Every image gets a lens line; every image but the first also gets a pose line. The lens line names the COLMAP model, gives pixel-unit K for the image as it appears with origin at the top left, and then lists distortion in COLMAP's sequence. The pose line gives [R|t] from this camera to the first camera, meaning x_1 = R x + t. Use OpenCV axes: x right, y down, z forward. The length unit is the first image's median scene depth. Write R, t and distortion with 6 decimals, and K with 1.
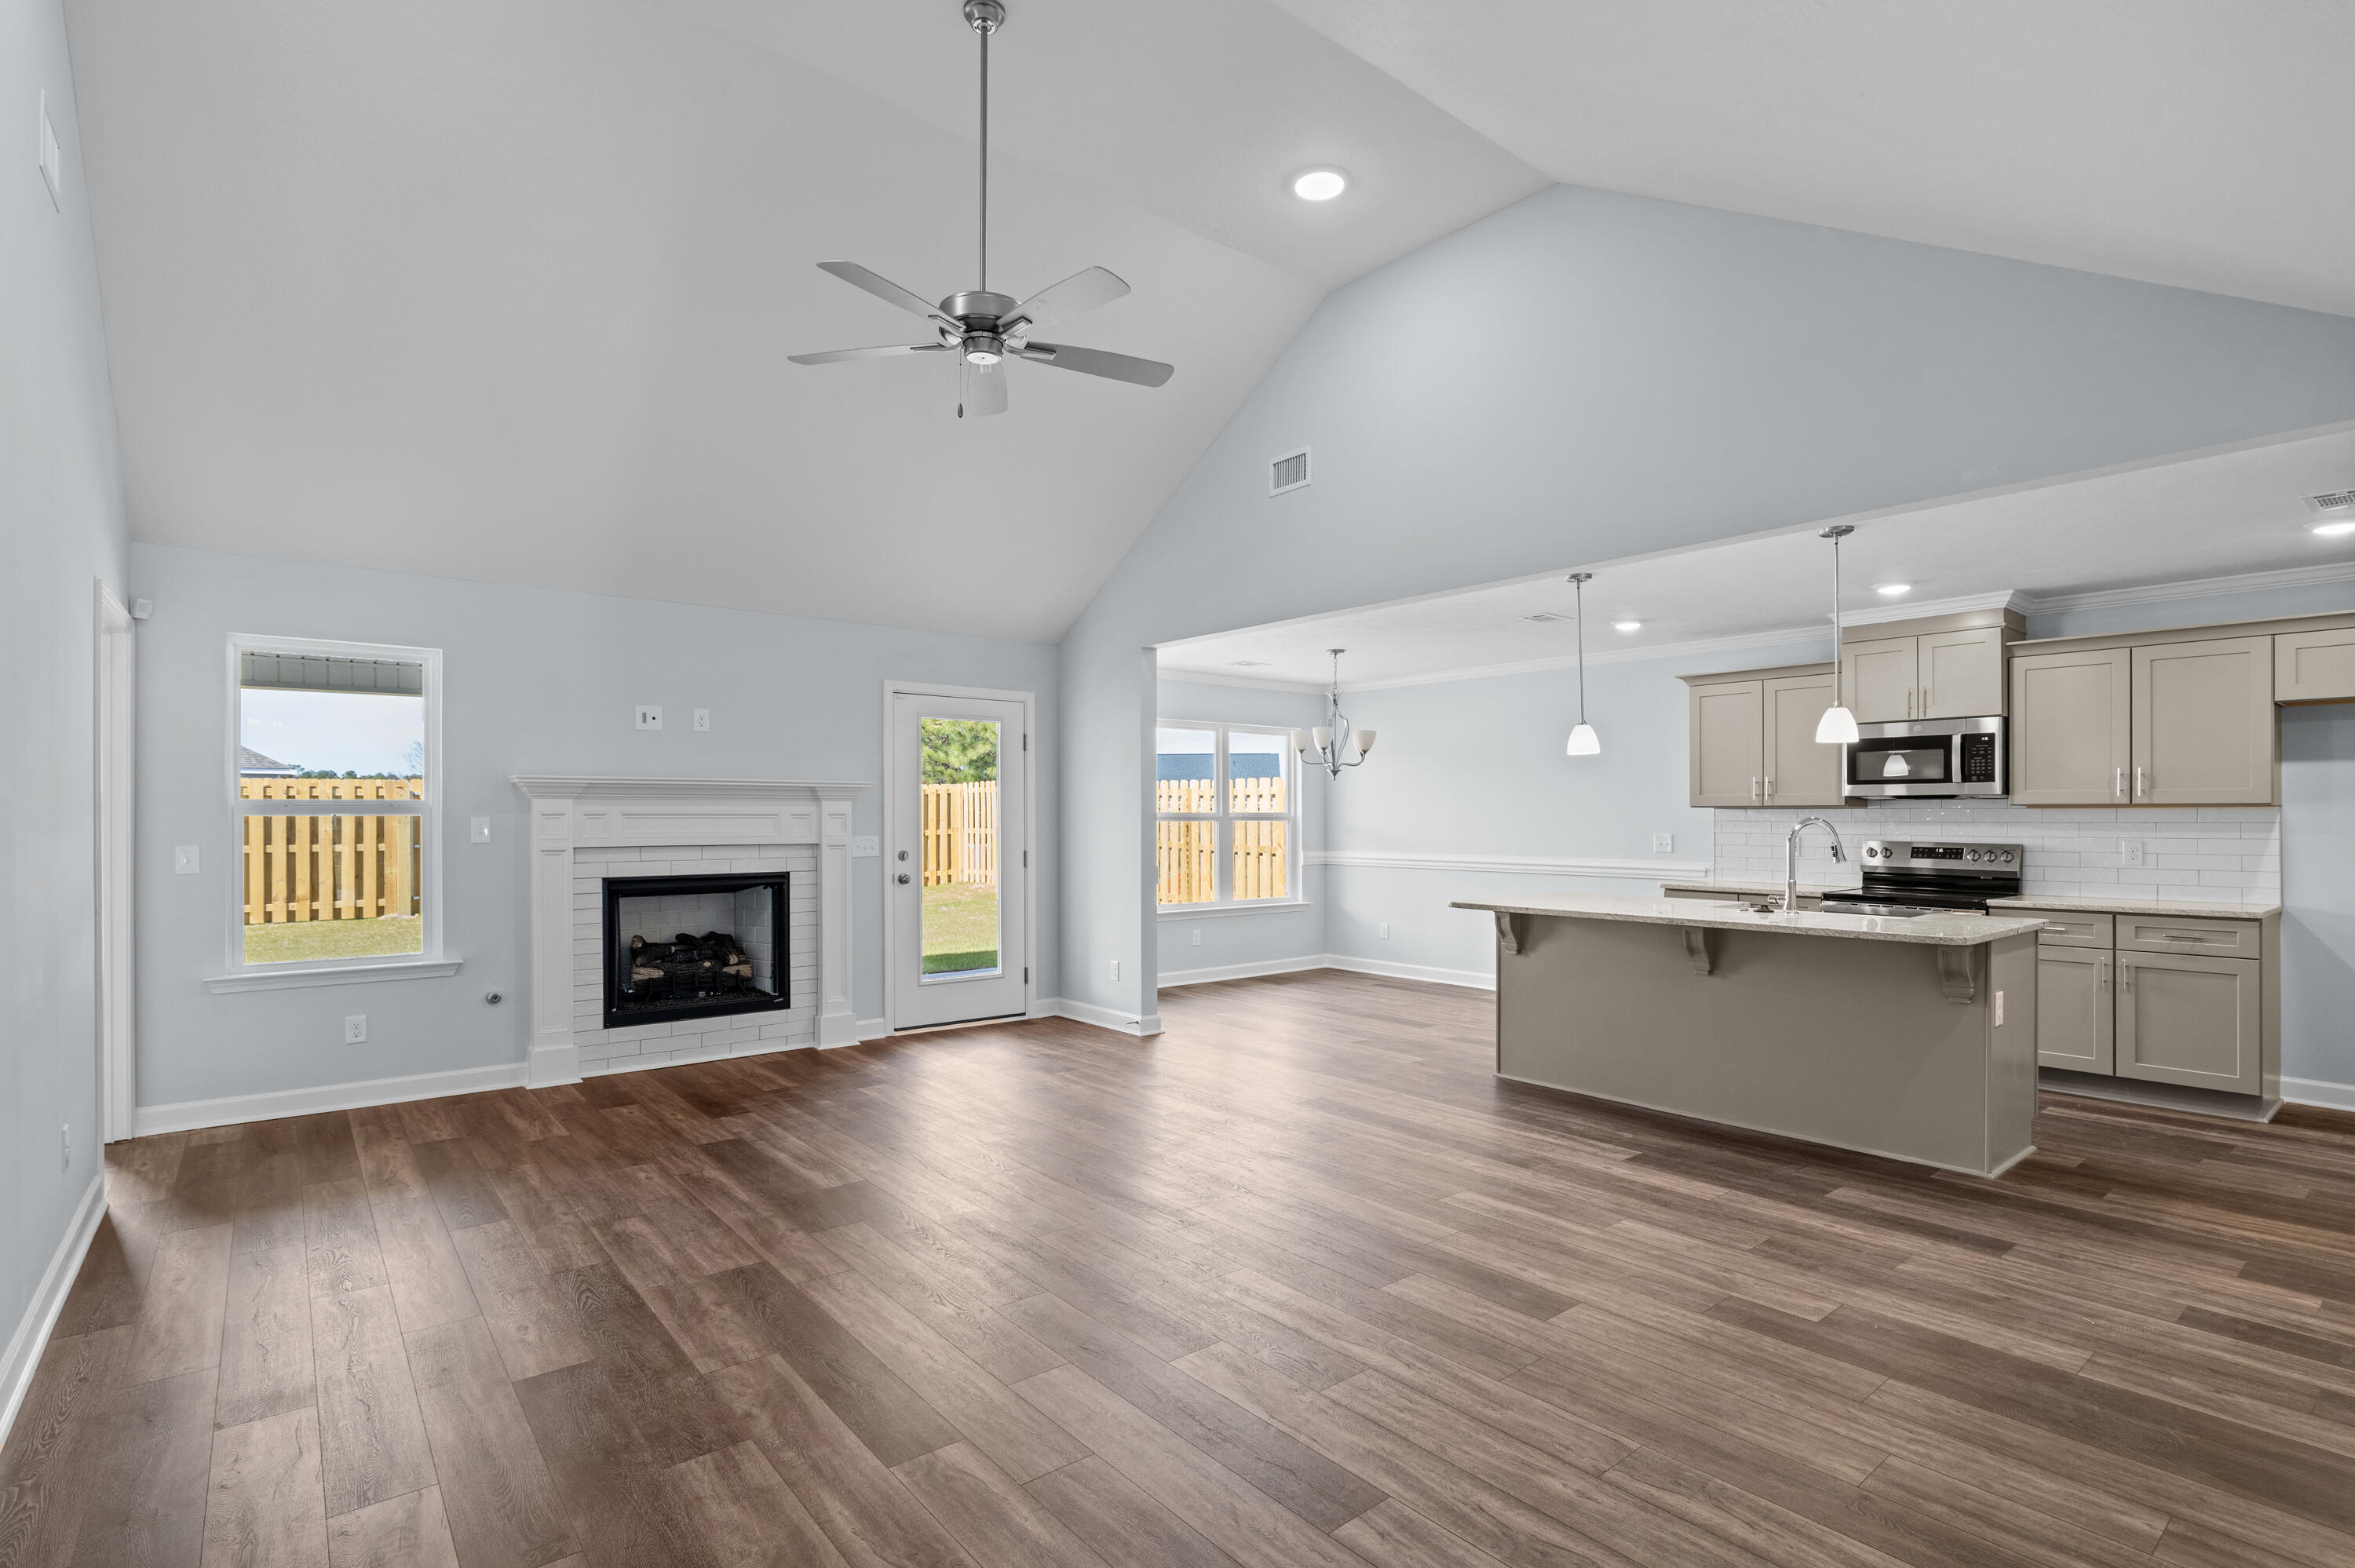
lens RADIAL K [[1116.5, 0, 1197.9], [0, 1116.5, 800.9], [0, 0, 1]] dist [-0.013147, 0.005170]
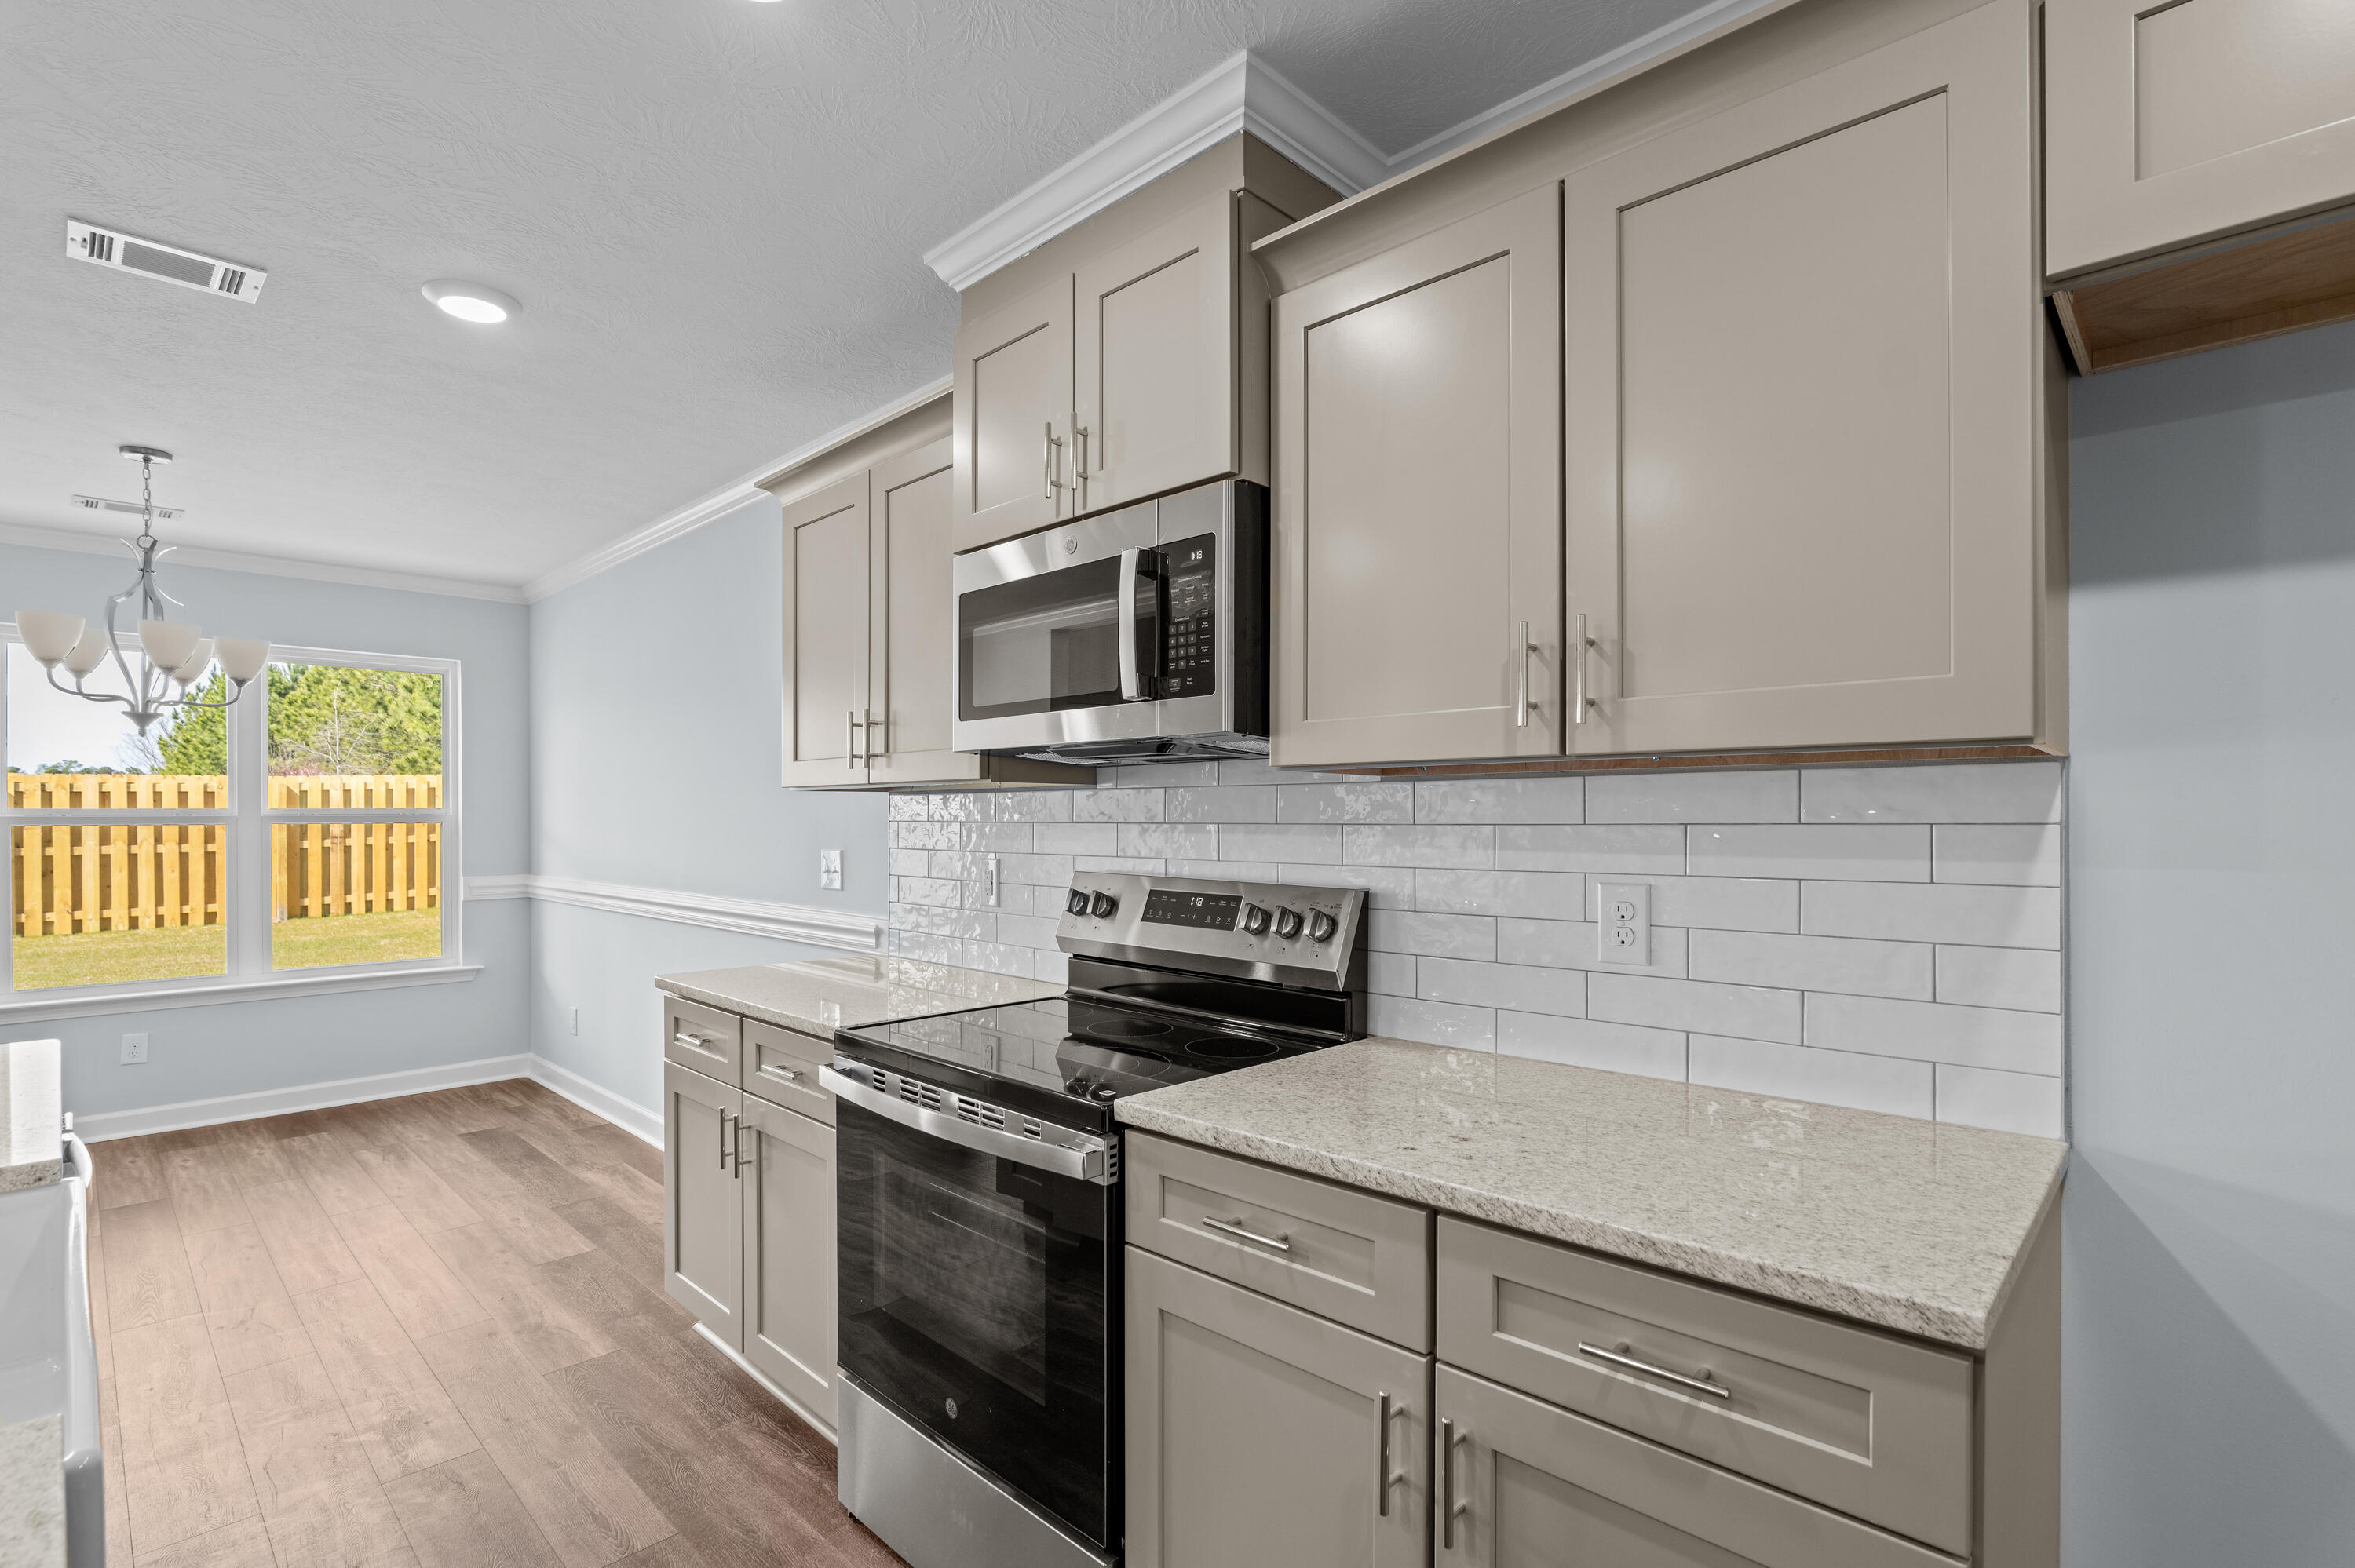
lens RADIAL K [[1116.5, 0, 1164.0], [0, 1116.5, 804.2], [0, 0, 1]] dist [-0.013147, 0.005170]
pose [[0.997182, -0.004409, 0.074895, 0.623867], [0.003945, 0.999972, 0.006347, 0.010370], [-0.074921, -0.006034, 0.997171, 0.634231]]
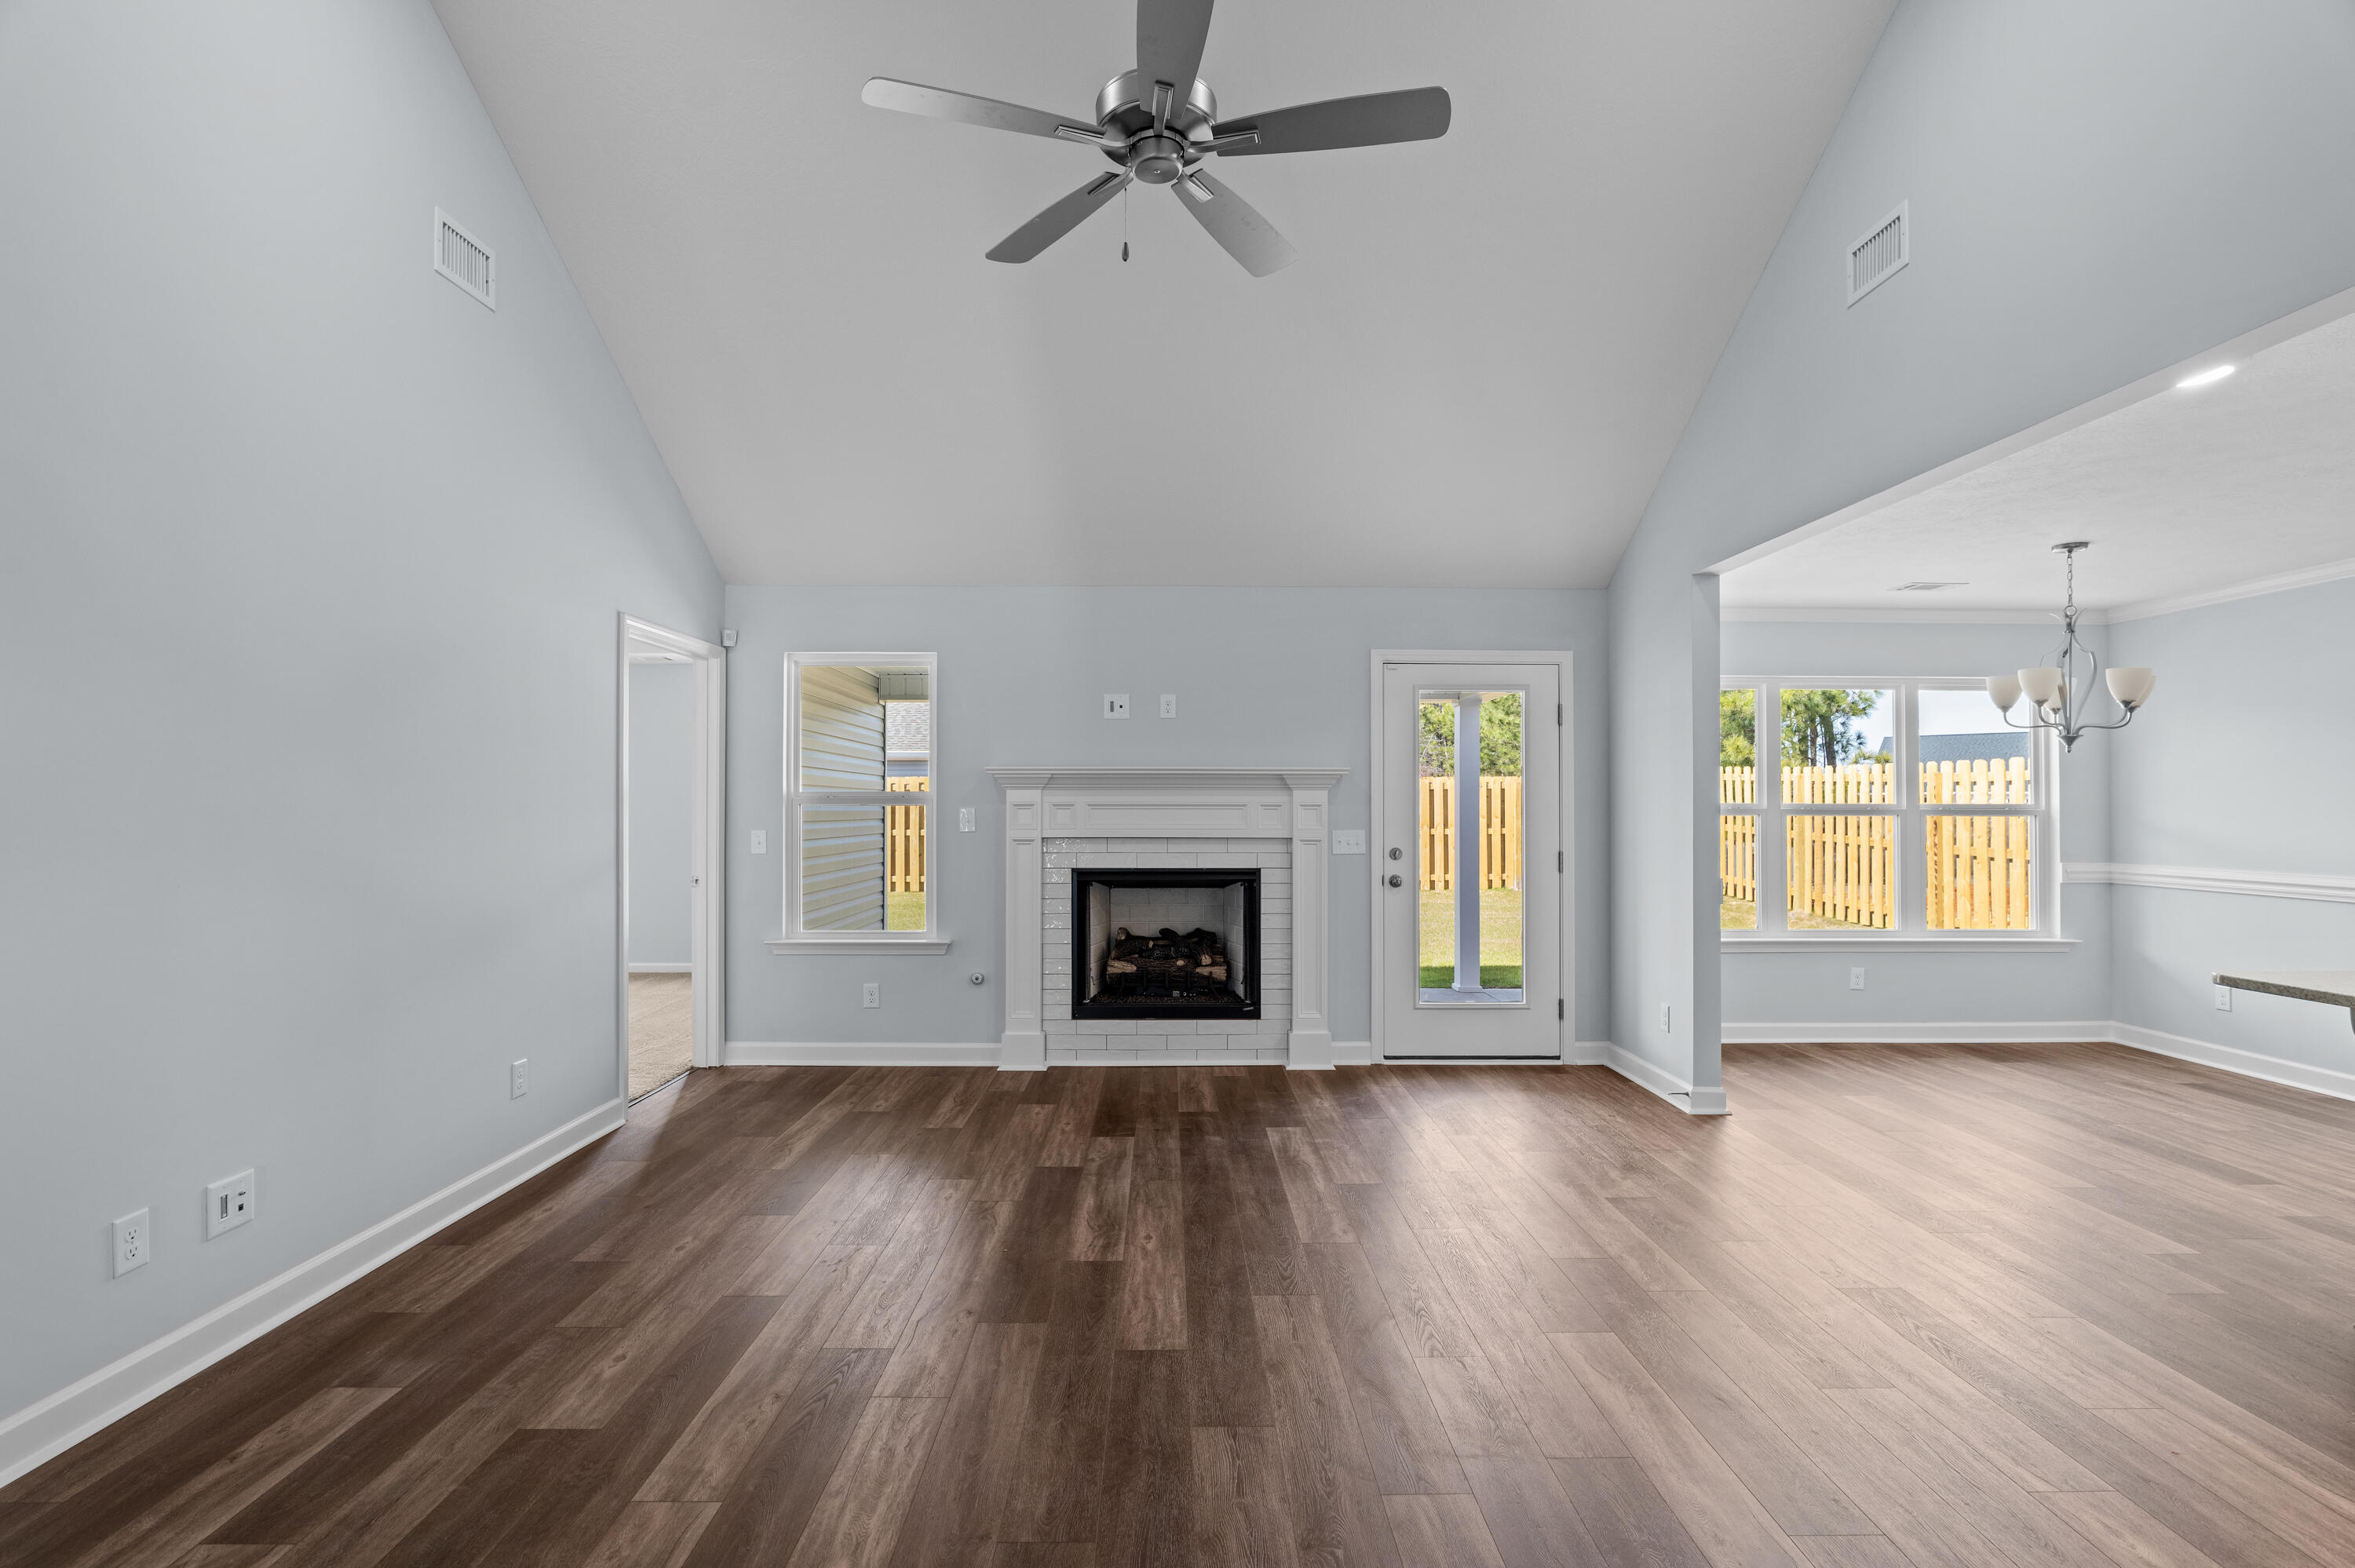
lens RADIAL K [[1116.5, 0, 1172.5], [0, 1116.5, 796.5], [0, 0, 1]] dist [-0.013147, 0.005170]
pose [[0.777650, -0.004069, -0.628684, 0.150152], [0.006650, 0.999976, 0.001753, 0.003087], [0.628662, -0.005544, 0.777659, 0.250709]]
